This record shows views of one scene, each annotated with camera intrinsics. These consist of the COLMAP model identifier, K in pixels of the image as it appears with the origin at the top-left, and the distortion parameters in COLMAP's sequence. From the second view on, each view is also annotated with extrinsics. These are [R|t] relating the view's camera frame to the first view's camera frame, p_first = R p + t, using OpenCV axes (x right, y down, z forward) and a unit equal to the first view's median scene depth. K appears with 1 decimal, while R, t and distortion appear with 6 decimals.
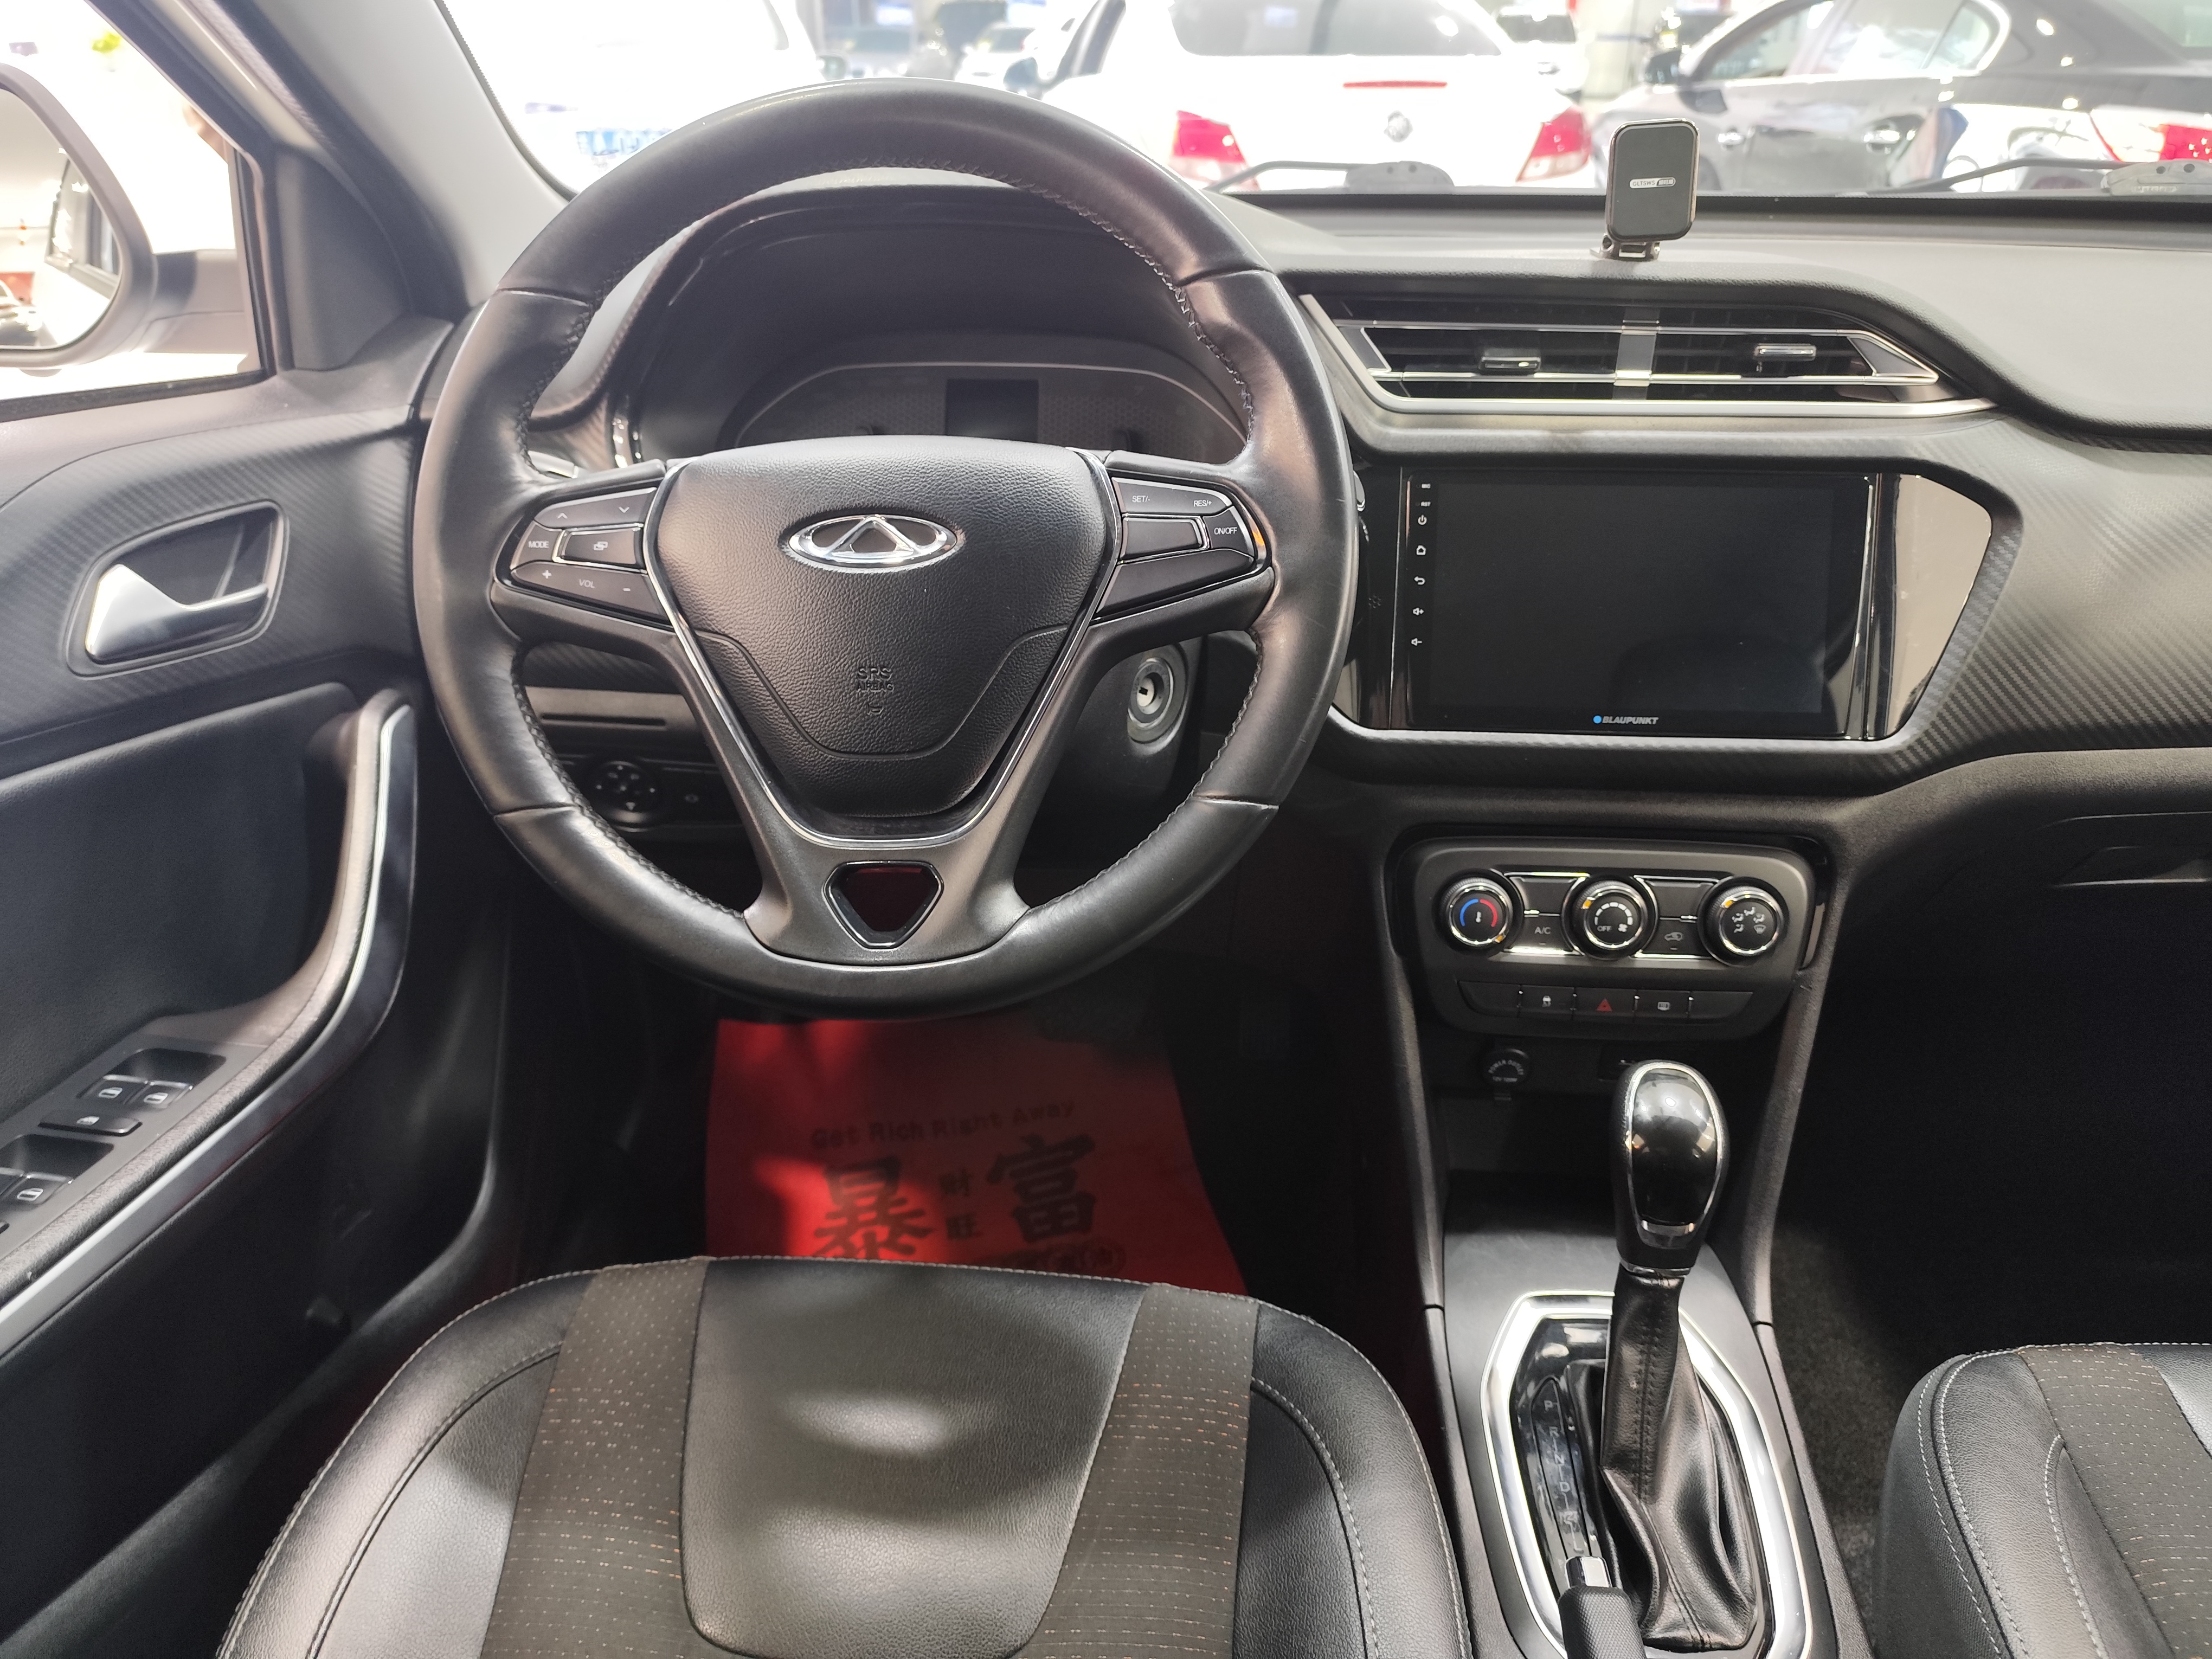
lens RADIAL K [[1513.5, 0, 1100.9], [0, 1513.5, 825.0], [0, 0, 1]] dist [0.039702, -0.038897]
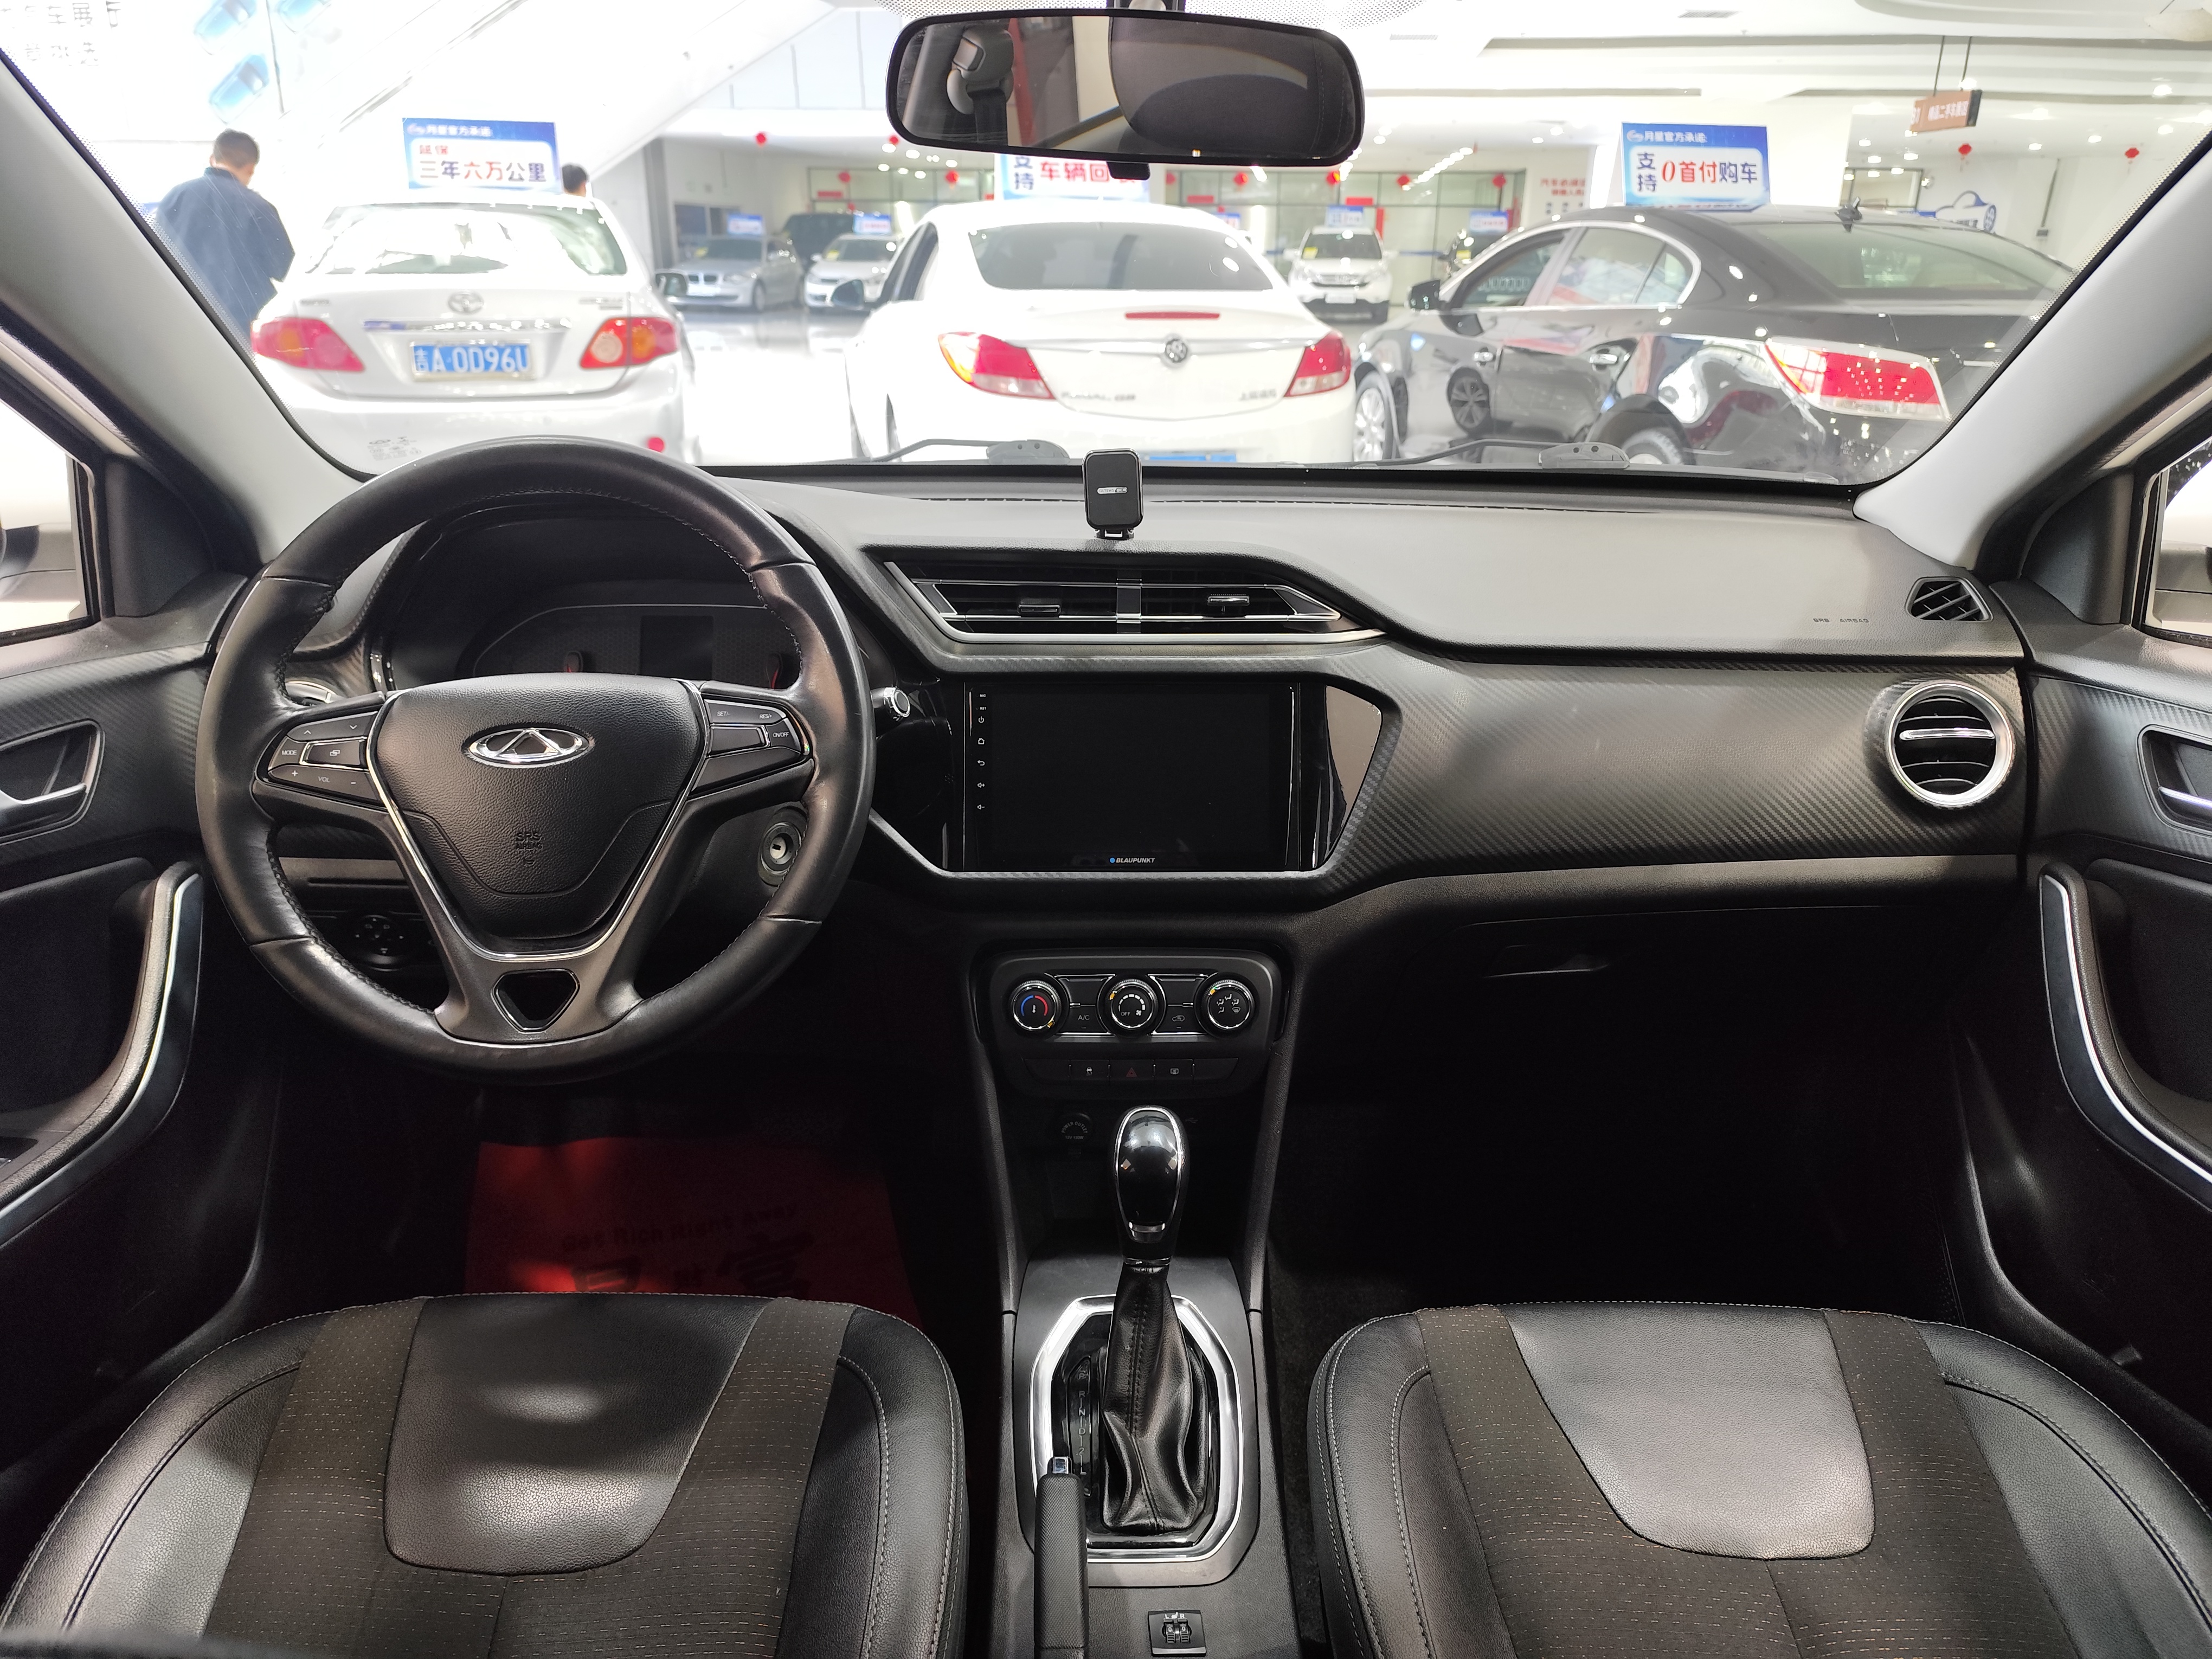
lens RADIAL K [[1513.5, 0, 1101.4], [0, 1513.5, 826.1], [0, 0, 1]] dist [0.039702, -0.038897]
pose [[0.995841, -0.022544, 0.088275, 0.200981], [0.032175, 0.993494, -0.109245, 0.049025], [-0.085238, 0.111631, 0.990087, -0.360551]]
